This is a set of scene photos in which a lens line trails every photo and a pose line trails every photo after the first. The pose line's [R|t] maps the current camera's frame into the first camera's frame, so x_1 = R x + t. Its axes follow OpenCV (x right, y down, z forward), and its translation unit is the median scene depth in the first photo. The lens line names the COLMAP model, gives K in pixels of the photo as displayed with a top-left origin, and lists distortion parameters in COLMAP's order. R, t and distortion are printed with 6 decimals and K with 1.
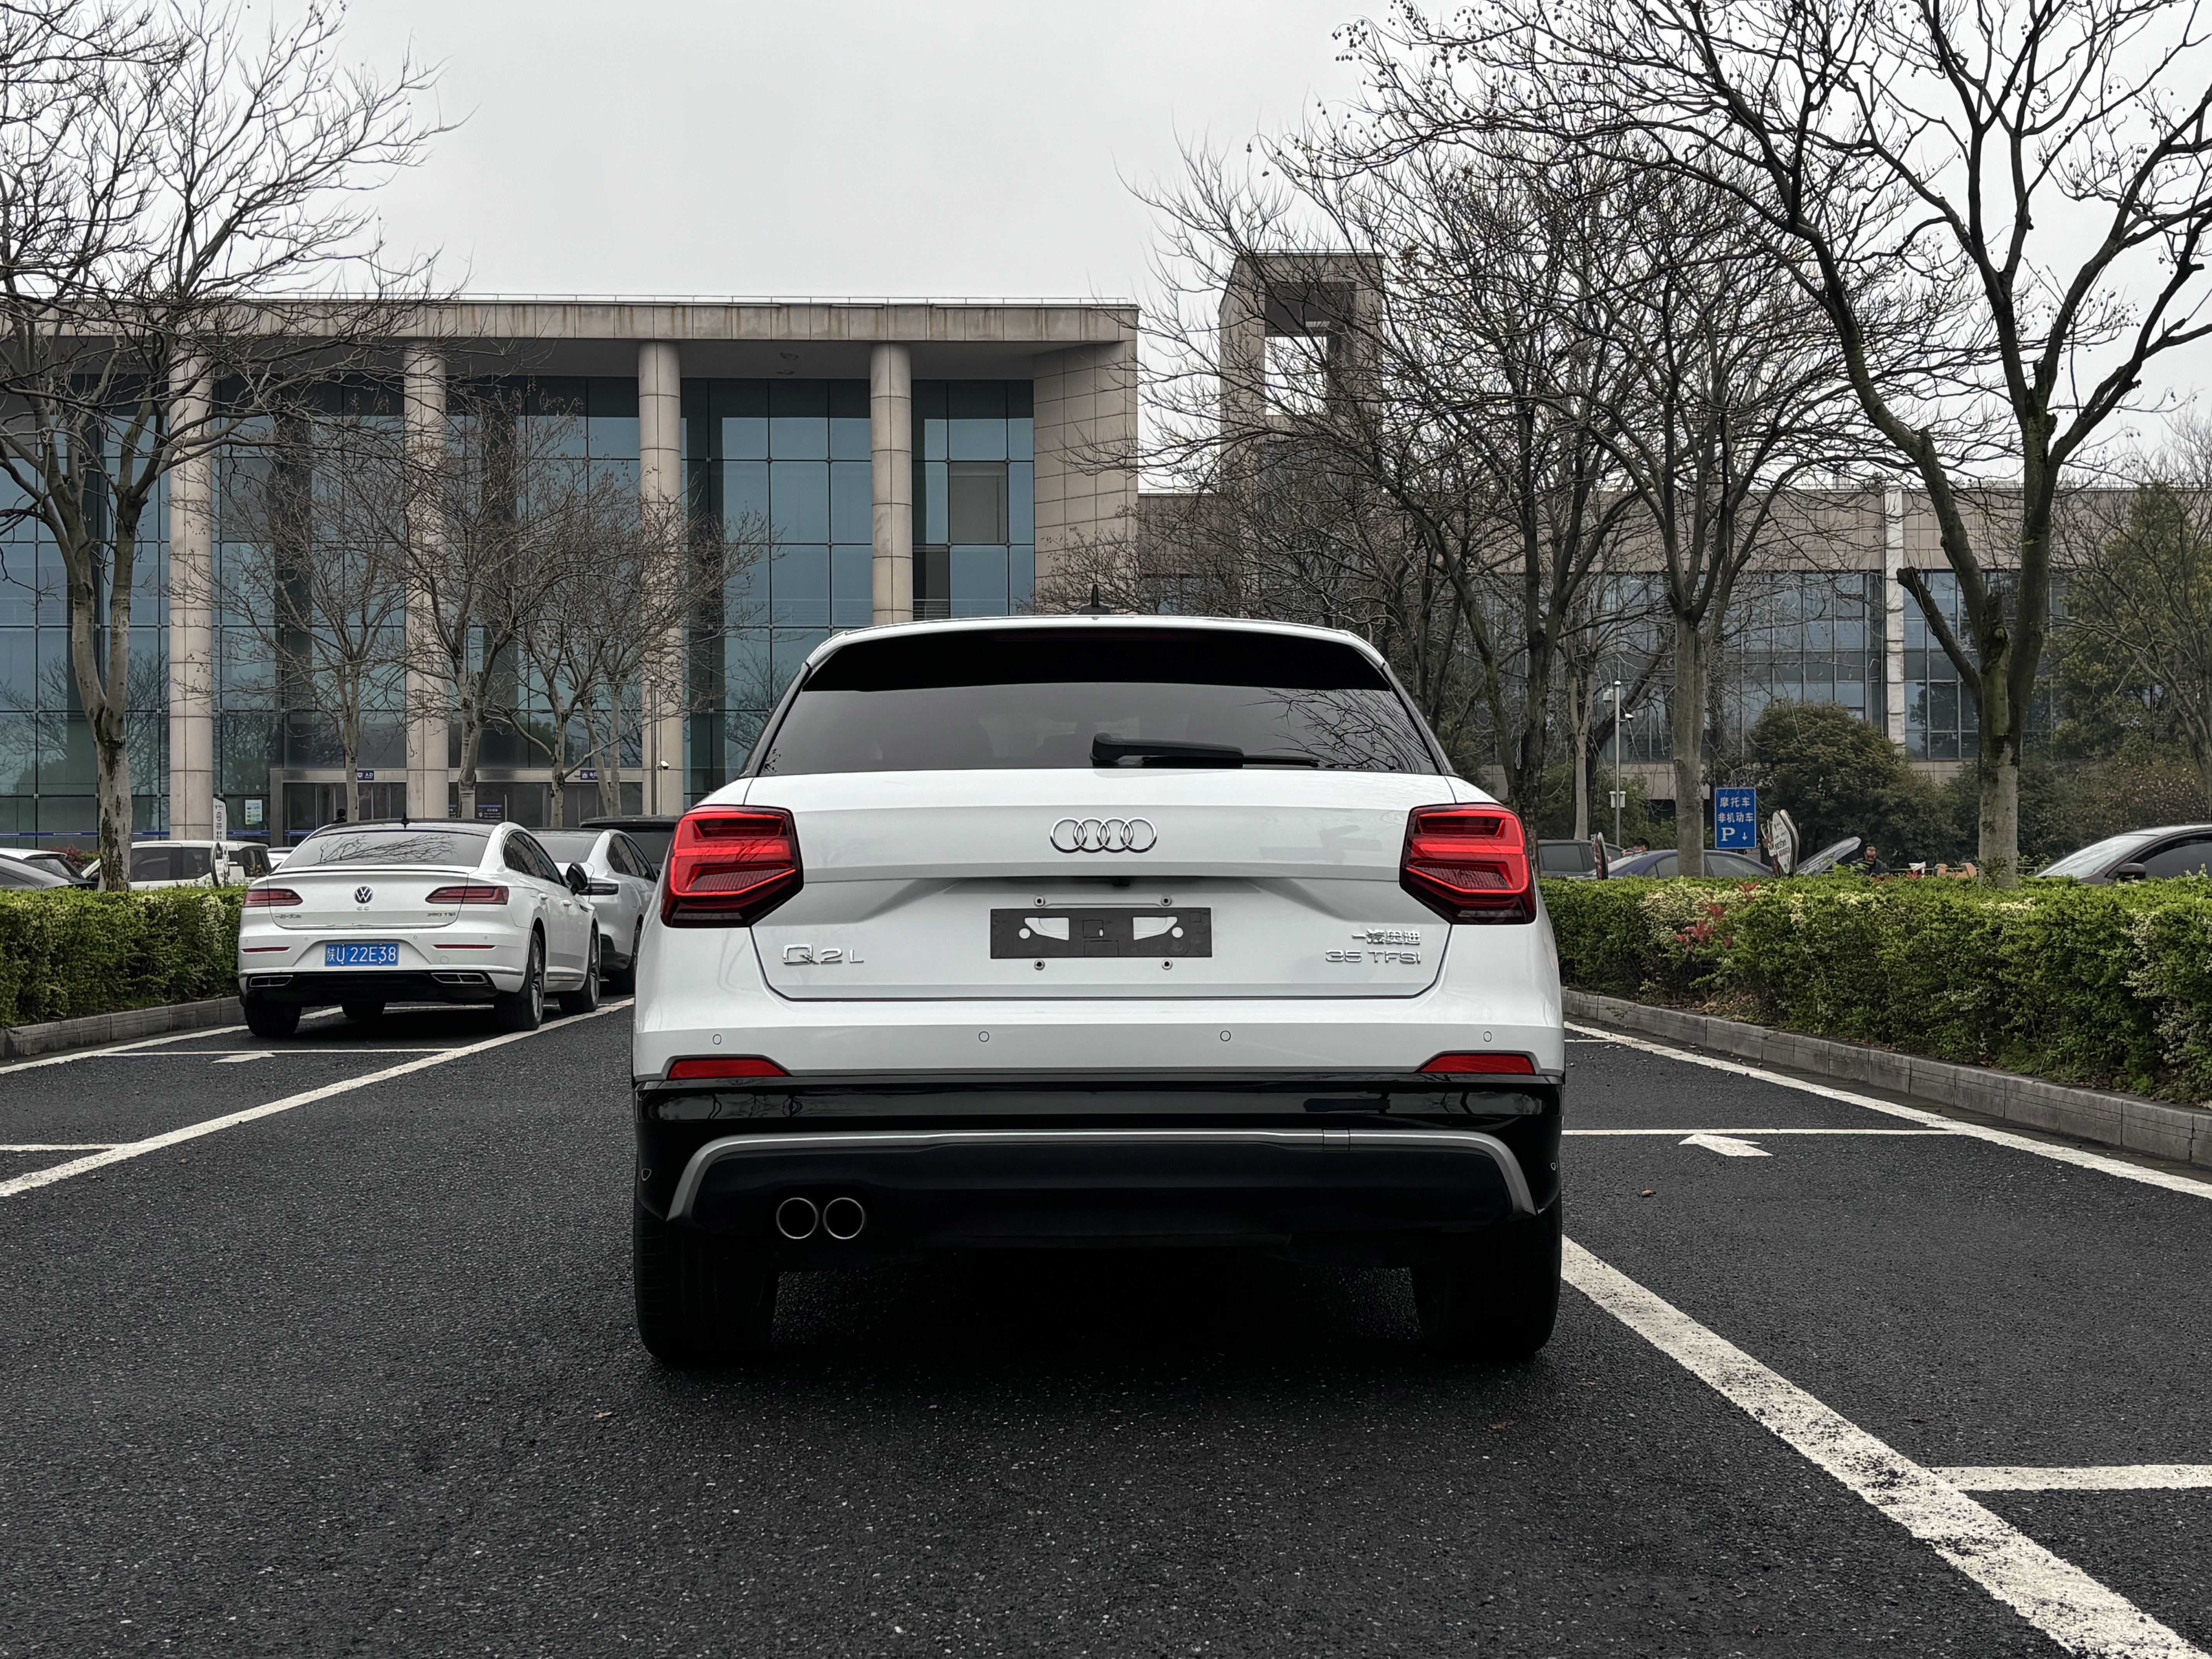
lens RADIAL K [[2807.4, 0, 1106.0], [0, 2807.4, 829.5], [0, 0, 1]] dist [0.286981, -0.915604]
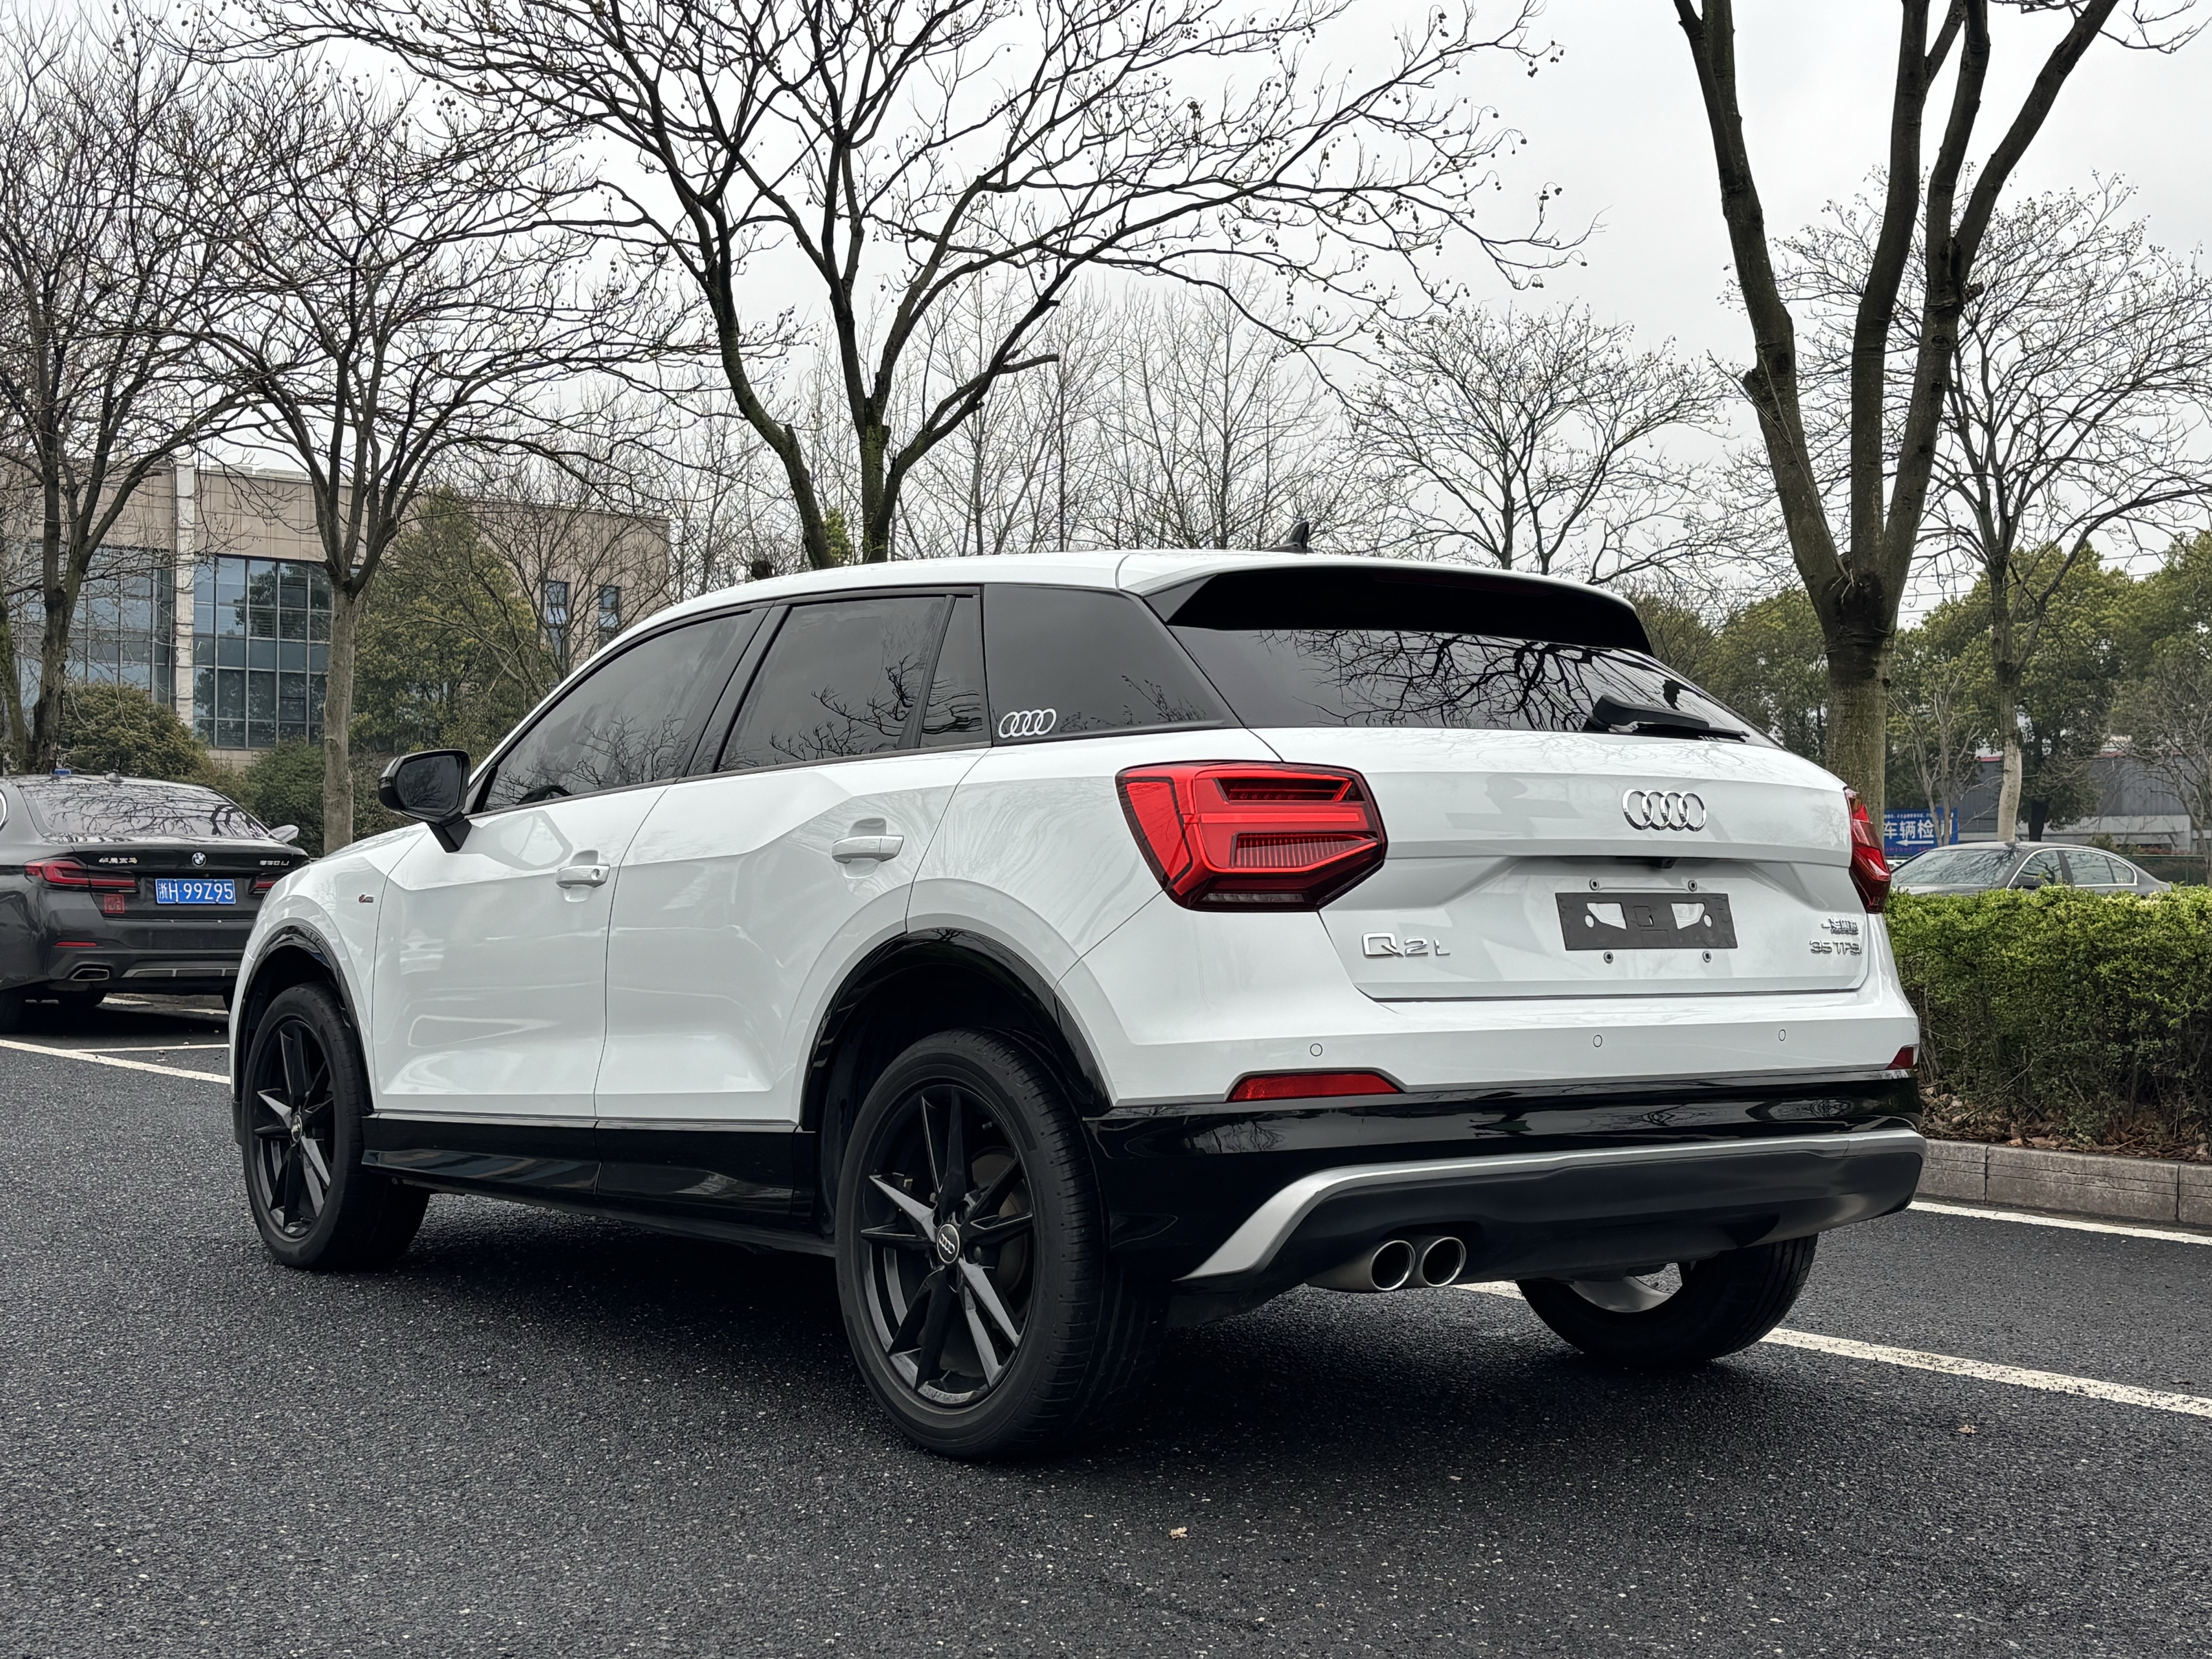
lens RADIAL K [[2807.4, 0, 1106.0], [0, 2807.4, 829.5], [0, 0, 1]] dist [0.286981, -0.915604]
pose [[0.802558, 0.021950, 0.596170, -0.616974], [-0.023674, 0.999708, -0.004937, 0.015303], [-0.596104, -0.010152, 0.802843, 0.358898]]
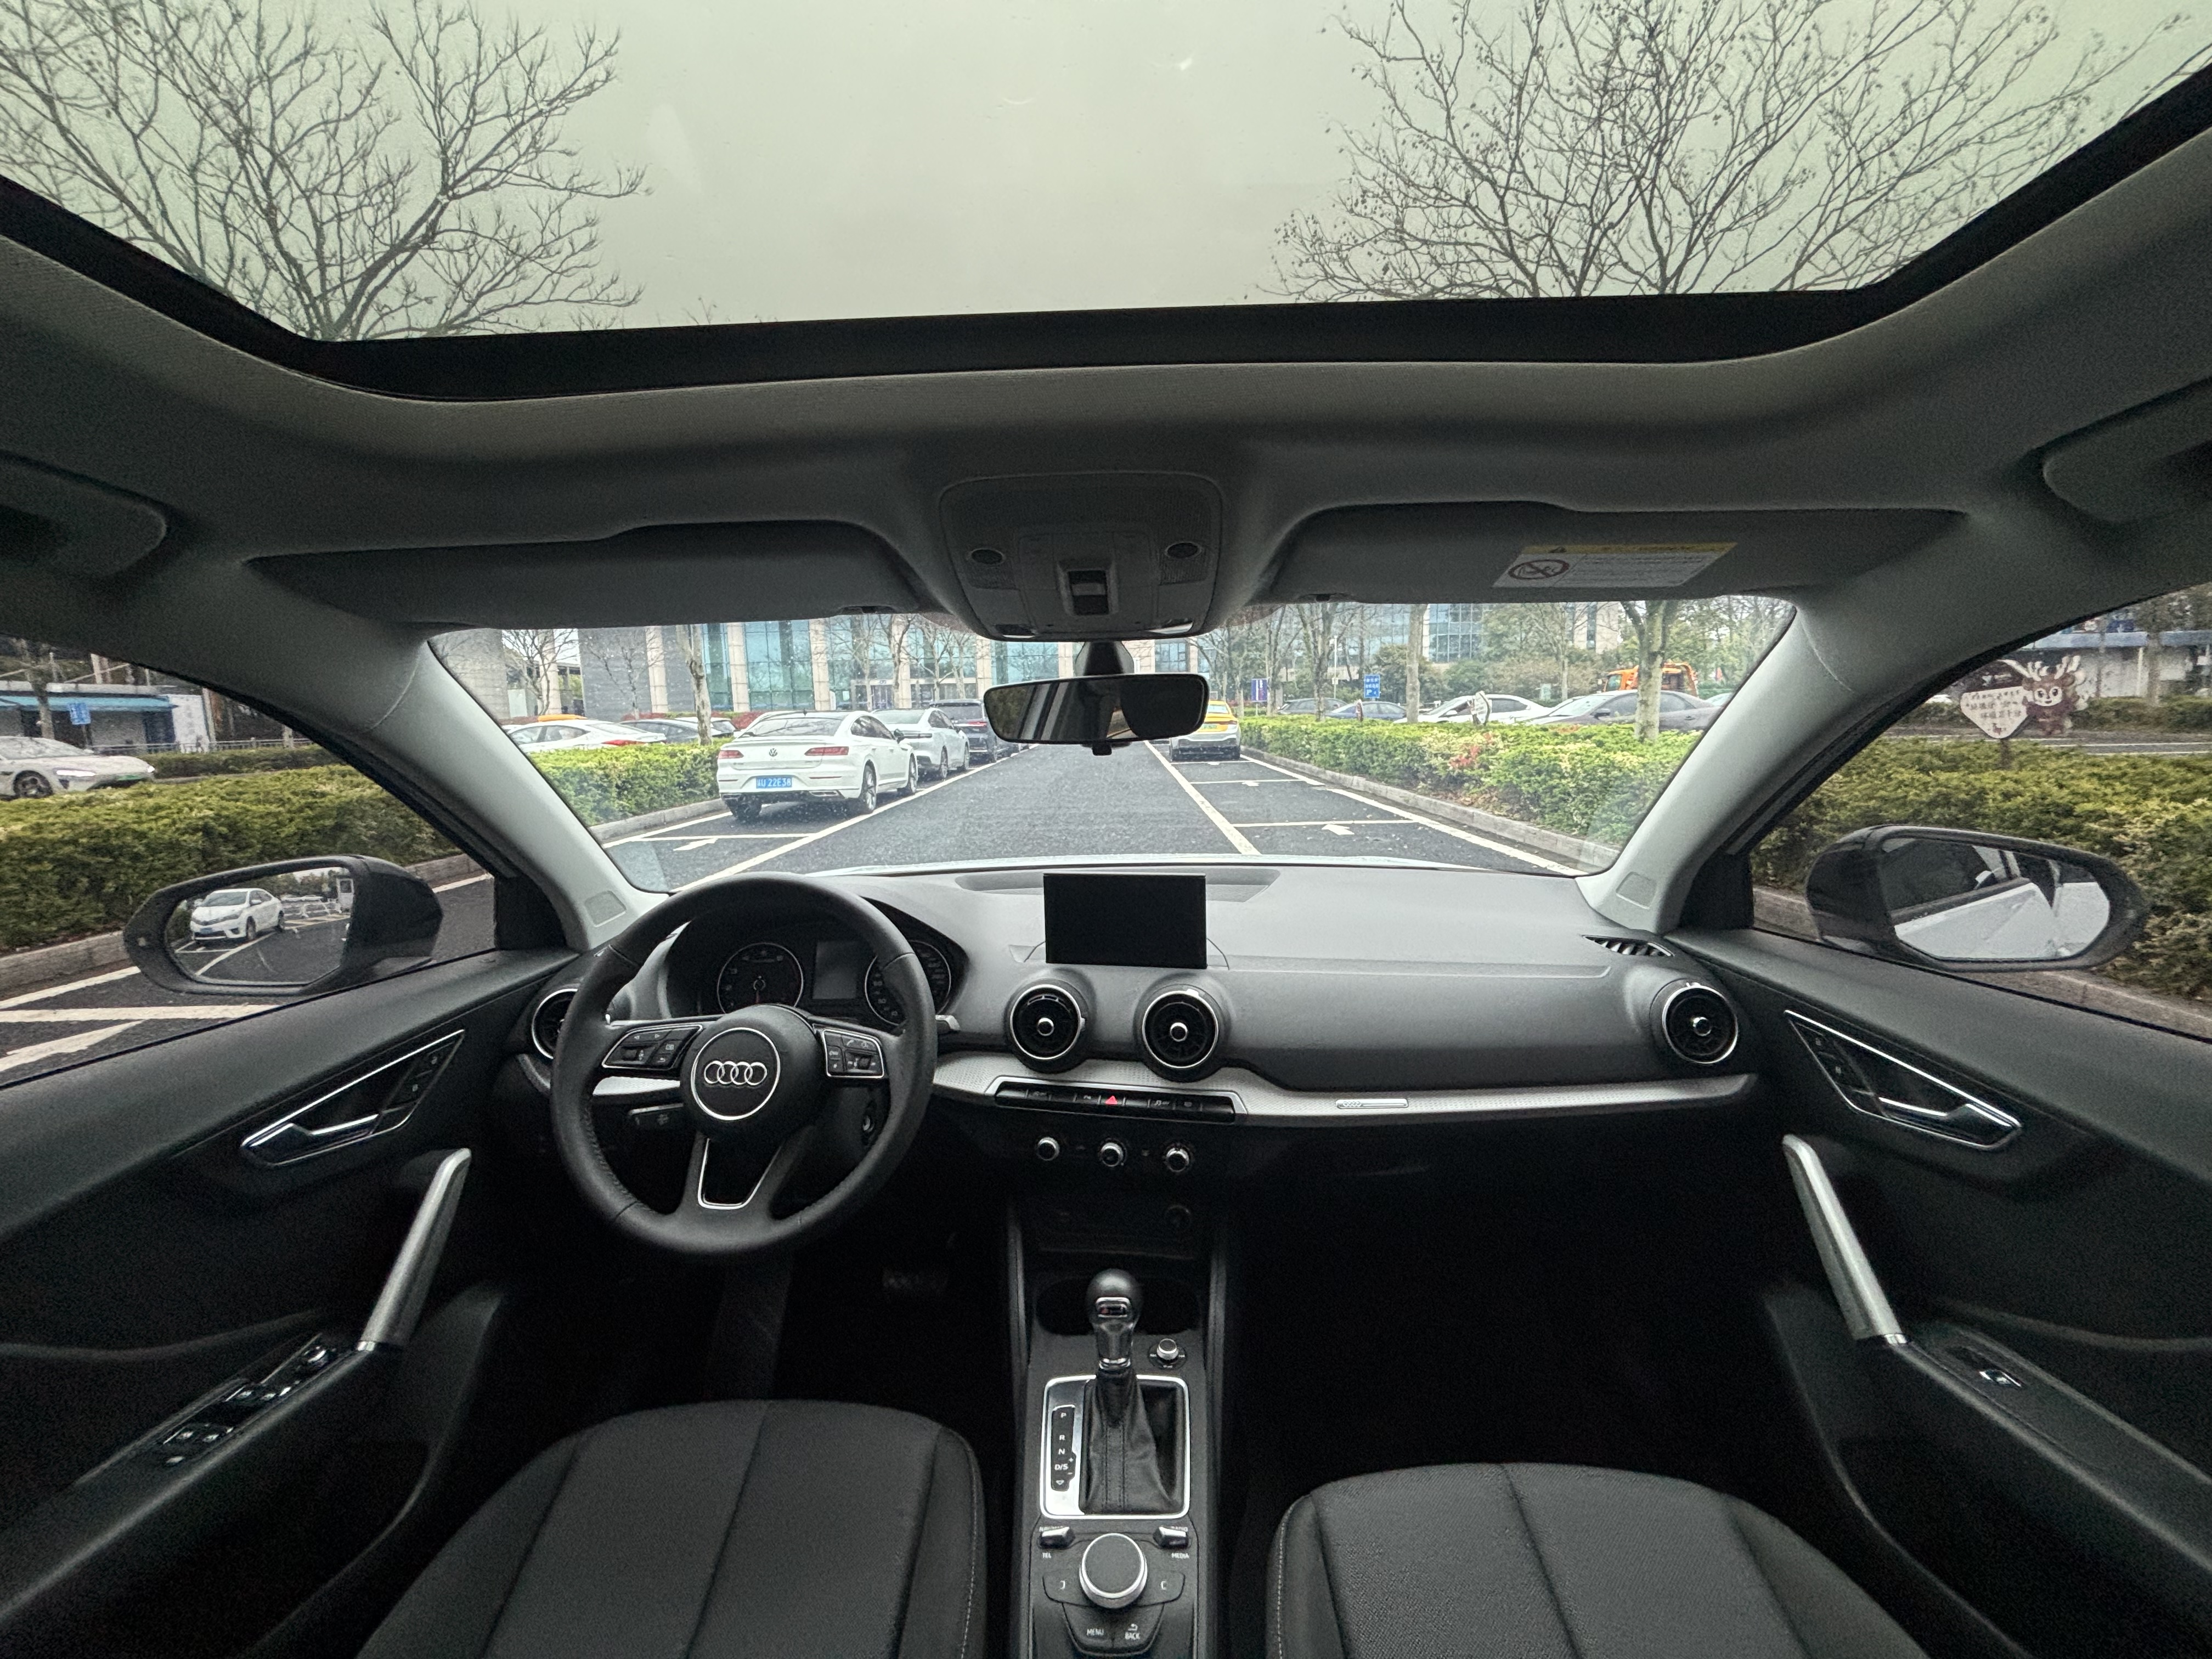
lens RADIAL K [[884.9, 0, 1099.6], [0, 884.9, 818.0], [0, 0, 1]] dist [0.000066, -0.000074]
pose [[0.998364, -0.014153, -0.055408, 0.002695], [0.021866, 0.989742, 0.141182, -0.044167], [0.052841, -0.142163, 0.988432, 1.217368]]
